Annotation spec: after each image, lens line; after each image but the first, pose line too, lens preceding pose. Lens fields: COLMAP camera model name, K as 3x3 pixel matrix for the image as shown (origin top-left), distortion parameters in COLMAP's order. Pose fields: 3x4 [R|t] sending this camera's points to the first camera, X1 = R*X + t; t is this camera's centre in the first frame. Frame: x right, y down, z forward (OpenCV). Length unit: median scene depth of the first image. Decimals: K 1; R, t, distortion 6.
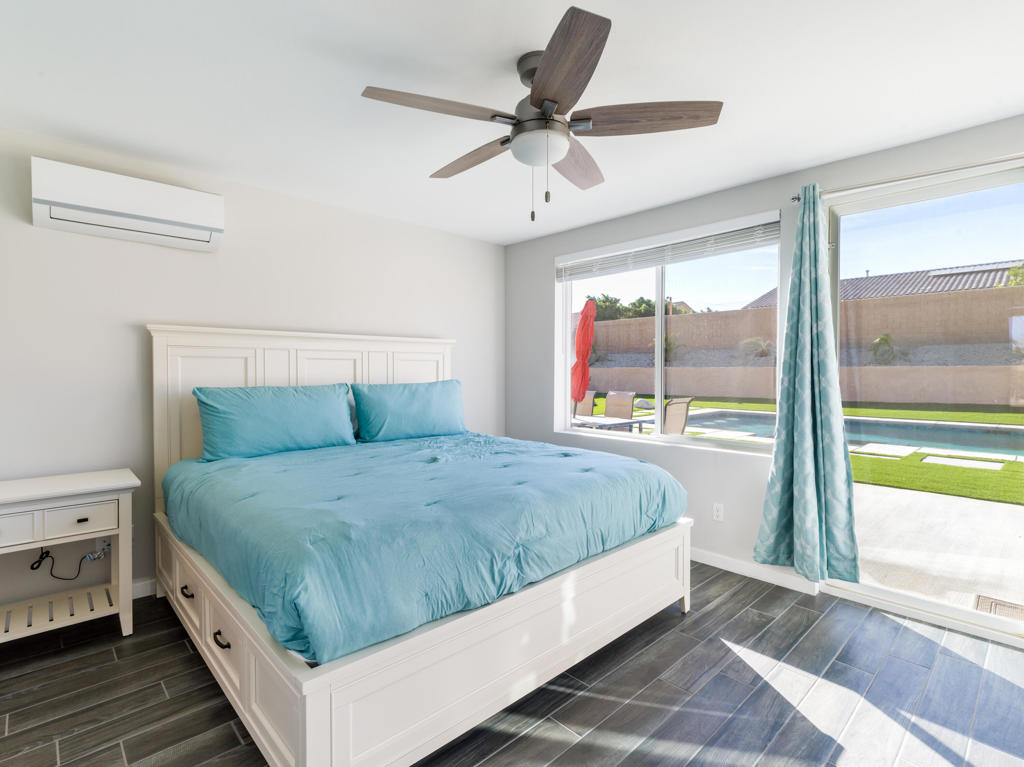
lens RADIAL K [[509.3, 0, 512.0], [0, 509.3, 383.5], [0, 0, 1]] dist [0.002348, 0.000041]
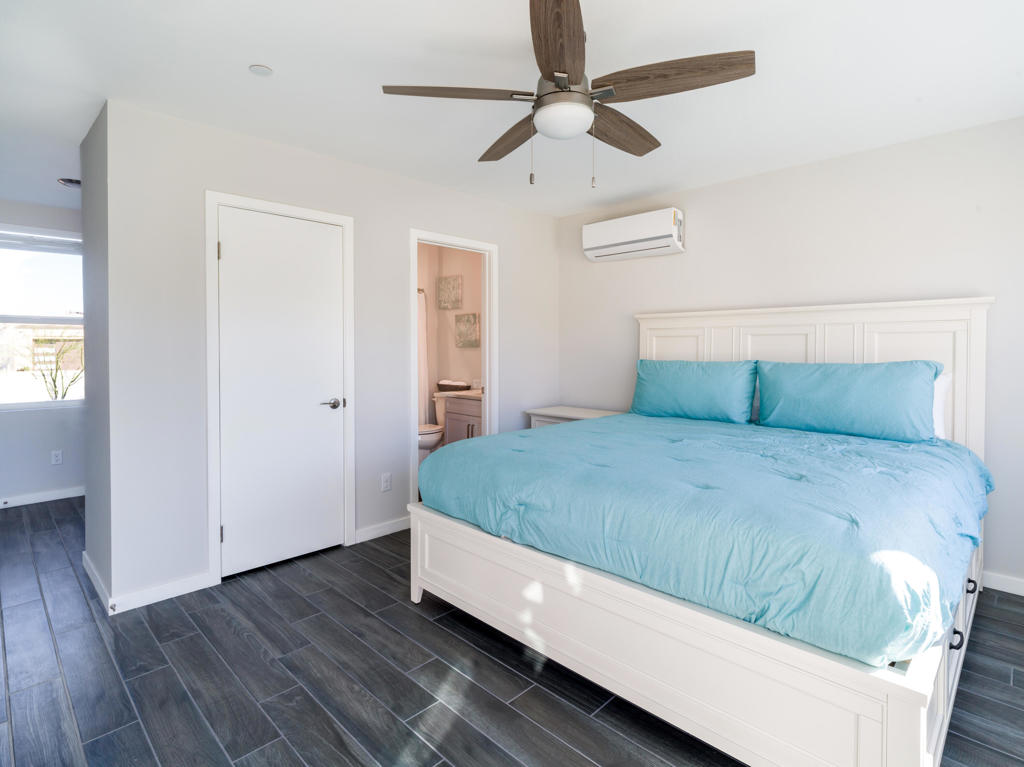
lens RADIAL K [[525.2, 0, 519.3], [0, 525.2, 356.6], [0, 0, 1]] dist [0.014706, -0.000057]
pose [[0.045746, 0.017041, -0.998808, 0.757644], [-0.025416, 0.999551, 0.015890, -0.014029], [0.998630, 0.024659, 0.046159, 0.614405]]
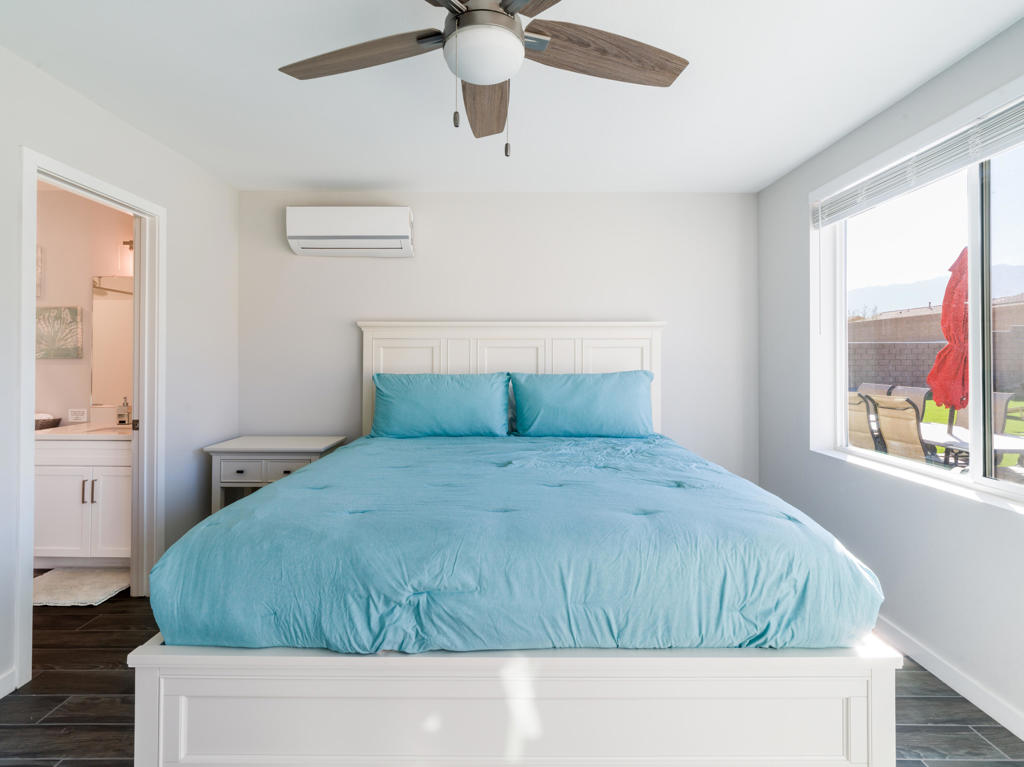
lens RADIAL K [[515.5, 0, 506.4], [0, 515.5, 355.2], [0, 0, 1]] dist [0.000445, -0.000555]
pose [[0.724594, -0.005884, -0.689151, 0.412827], [-0.017622, 0.999478, -0.027062, -0.007271], [0.688951, 0.031754, 0.724112, 0.347322]]
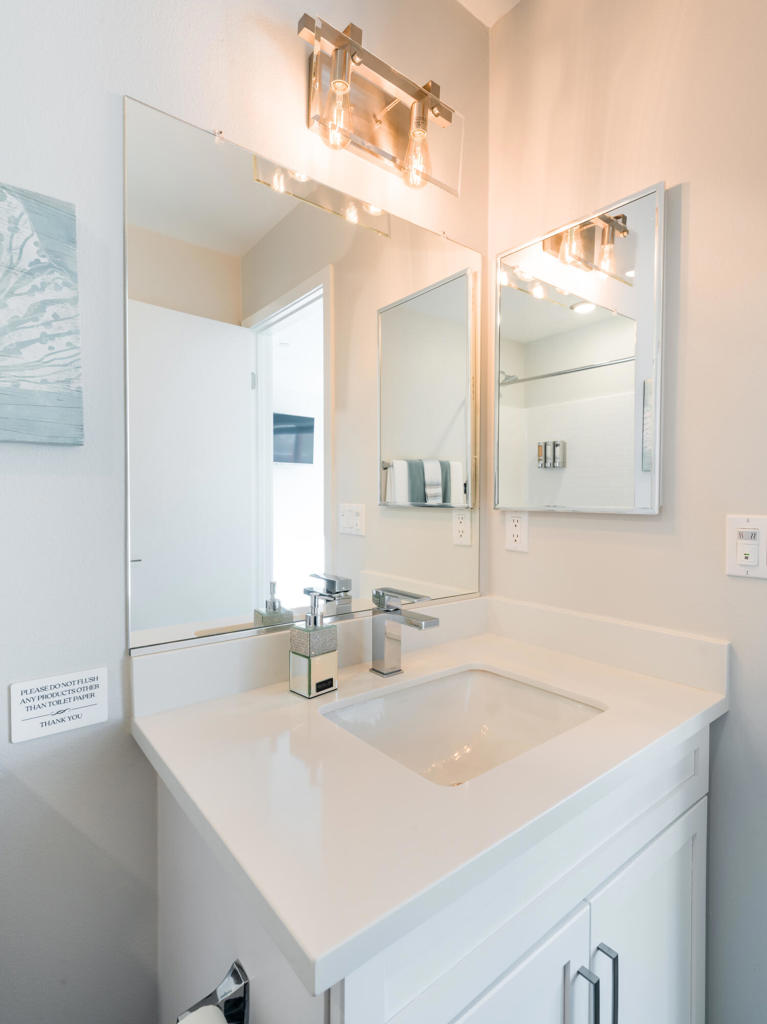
lens RADIAL K [[509.3, 0, 383.5], [0, 509.3, 512.0], [0, 0, 1]] dist [0.002348, 0.000041]
pose [[0.996174, -0.006216, -0.087176, -1.072125], [0.005794, 0.999970, -0.005099, 0.024213], [0.087205, 0.004575, 0.996180, 0.278650]]
